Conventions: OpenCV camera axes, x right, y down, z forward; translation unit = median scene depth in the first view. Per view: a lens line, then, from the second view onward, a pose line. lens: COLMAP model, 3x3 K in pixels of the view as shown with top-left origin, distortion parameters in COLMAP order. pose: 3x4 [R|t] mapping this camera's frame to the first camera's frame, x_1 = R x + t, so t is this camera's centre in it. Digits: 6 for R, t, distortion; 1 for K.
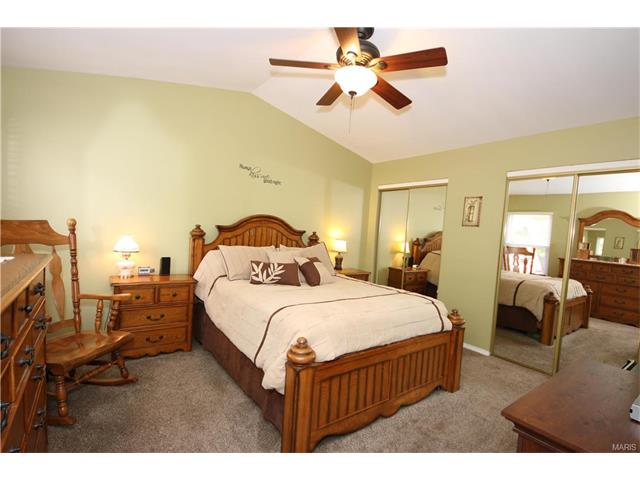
lens RADIAL K [[309.6, 0, 320.0], [0, 309.6, 240.0], [0, 0, 1]] dist [0.000091, -0.000038]
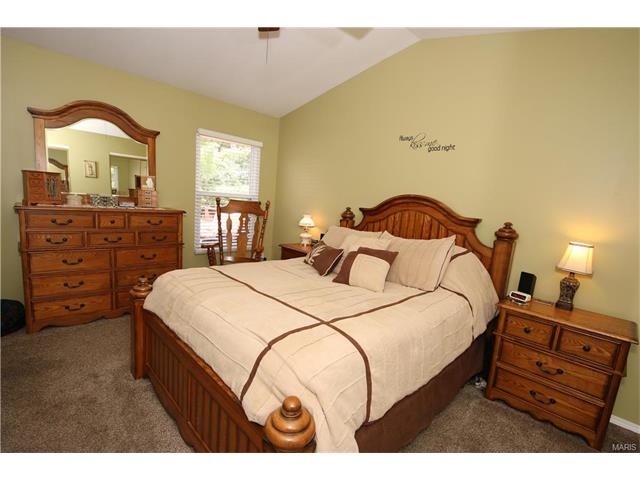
lens RADIAL K [[309.6, 0, 320.0], [0, 309.6, 240.0], [0, 0, 1]] dist [0.000091, -0.000038]
pose [[0.095788, 0.072584, -0.992752, 0.579511], [-0.105464, 0.992464, 0.062387, 0.005713], [0.989799, 0.098724, 0.102721, 0.727948]]
